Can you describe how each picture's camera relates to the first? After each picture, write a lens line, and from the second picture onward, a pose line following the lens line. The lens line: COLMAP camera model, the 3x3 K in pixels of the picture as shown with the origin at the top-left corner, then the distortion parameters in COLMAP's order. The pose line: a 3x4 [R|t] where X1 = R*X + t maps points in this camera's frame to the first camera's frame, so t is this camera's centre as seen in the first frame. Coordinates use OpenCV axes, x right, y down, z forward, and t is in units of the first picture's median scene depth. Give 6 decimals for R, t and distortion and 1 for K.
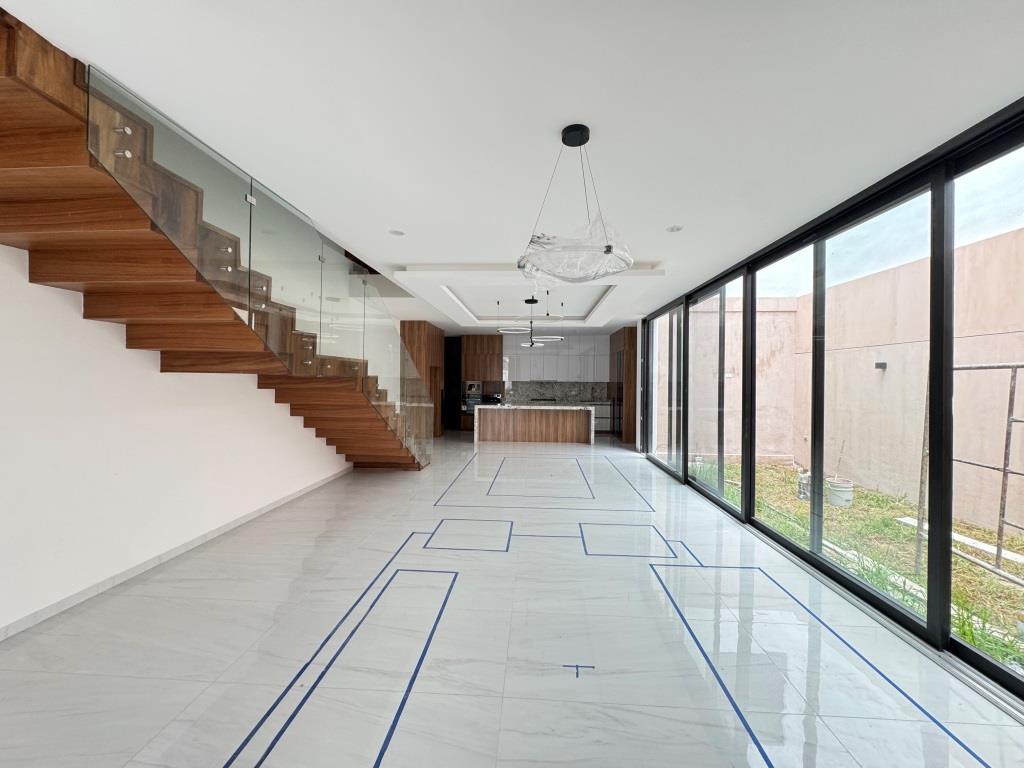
lens RADIAL K [[406.3, 0, 511.1], [0, 406.3, 381.3], [0, 0, 1]] dist [-0.002318, 0.000454]
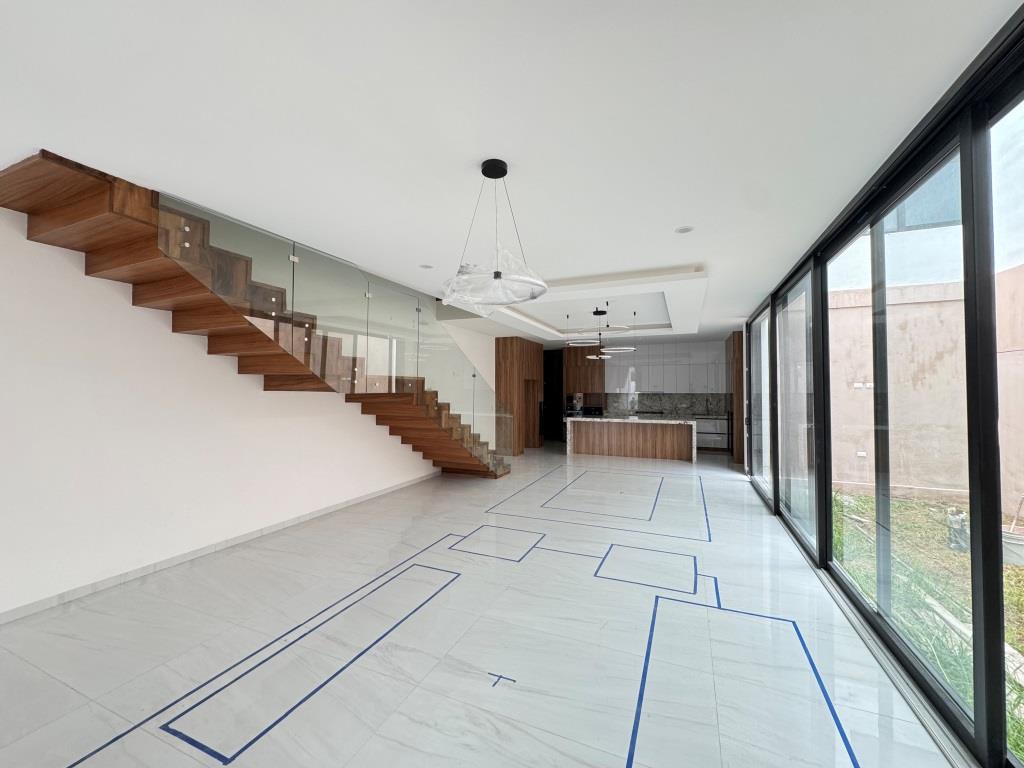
lens RADIAL K [[406.3, 0, 512.7], [0, 406.3, 381.2], [0, 0, 1]] dist [-0.002318, 0.000454]
pose [[0.941954, -0.015460, -0.335387, 0.225478], [0.006451, 0.999588, -0.027961, -0.007073], [0.335681, 0.024175, 0.941666, 0.009931]]
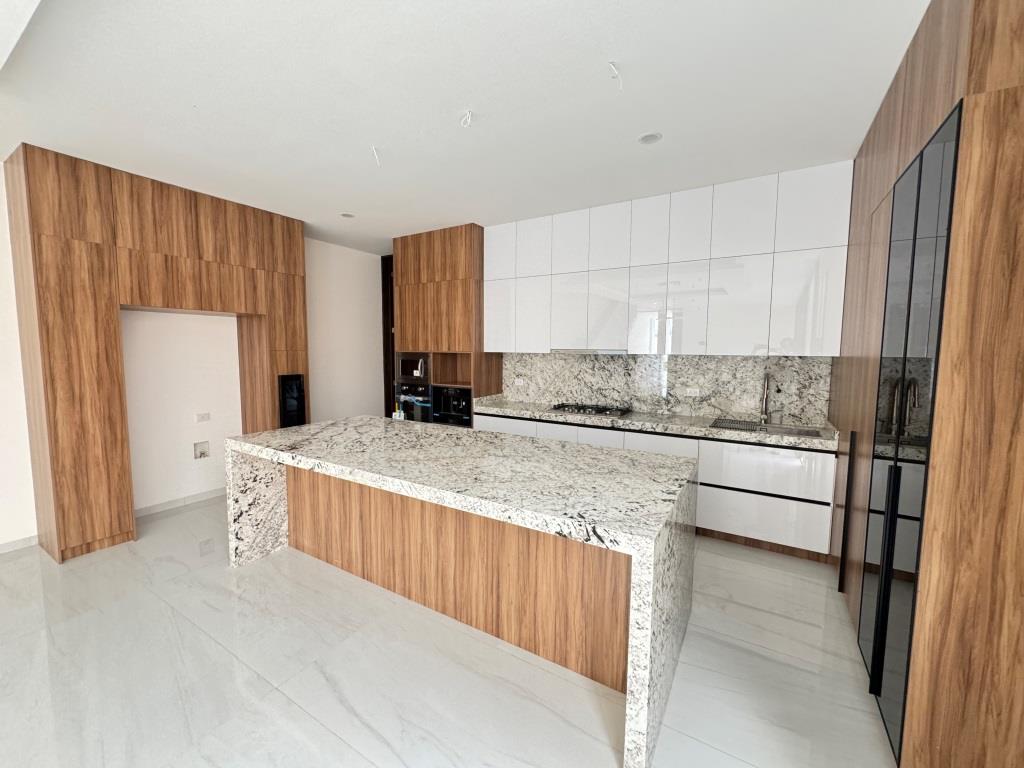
lens RADIAL K [[406.3, 0, 510.1], [0, 406.3, 383.5], [0, 0, 1]] dist [-0.002318, 0.000454]
pose [[0.885562, 0.036261, -0.463105, 0.403092], [-0.001202, 0.997124, 0.075775, -0.000948], [0.464521, -0.066547, 0.883058, 1.549852]]
